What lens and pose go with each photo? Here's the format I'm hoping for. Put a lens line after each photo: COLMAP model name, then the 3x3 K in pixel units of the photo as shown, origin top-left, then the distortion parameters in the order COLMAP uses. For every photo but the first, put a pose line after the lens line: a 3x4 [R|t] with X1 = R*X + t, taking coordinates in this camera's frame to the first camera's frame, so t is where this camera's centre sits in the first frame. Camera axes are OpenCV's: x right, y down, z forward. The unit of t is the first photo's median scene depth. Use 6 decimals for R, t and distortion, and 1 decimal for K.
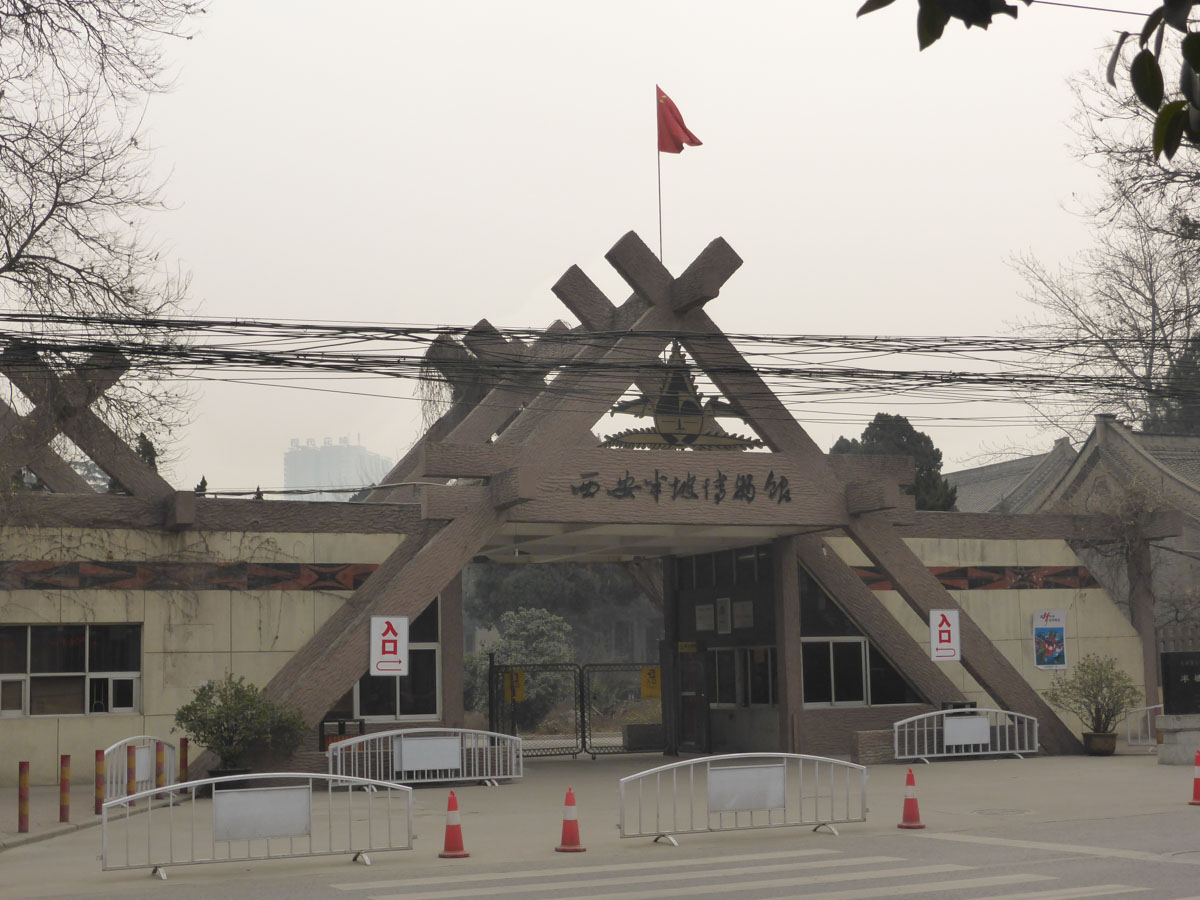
lens RADIAL K [[1720.9, 0, 597.3], [0, 1720.9, 448.0], [0, 0, 1]] dist [0.061875, 0.000000]
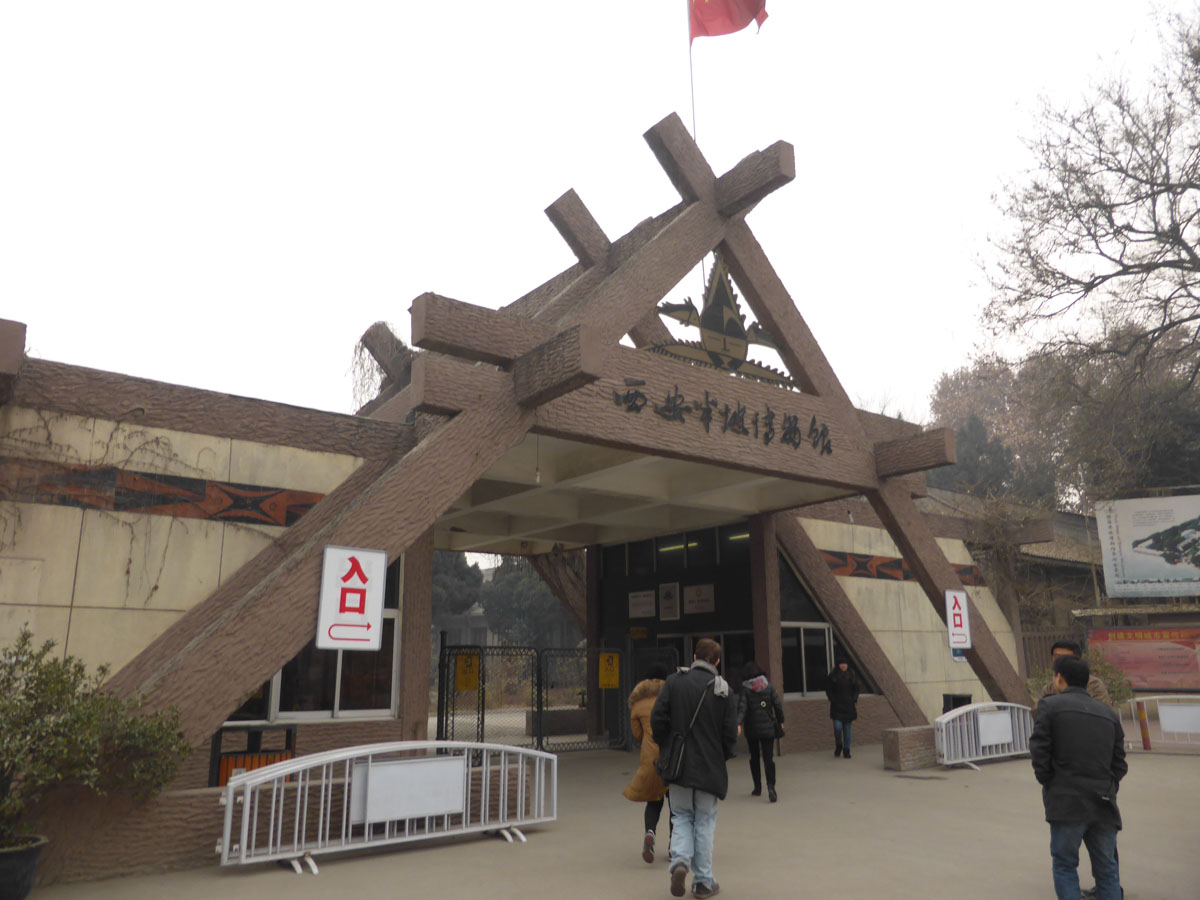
lens RADIAL K [[873.1, 0, 601.6], [0, 873.1, 451.4], [0, 0, 1]] dist [-0.010951, 0.010754]
pose [[0.969878, 0.071003, 0.233015, -0.102498], [-0.044076, 0.991939, -0.118800, 0.089028], [-0.239572, 0.104951, 0.965189, 0.631946]]
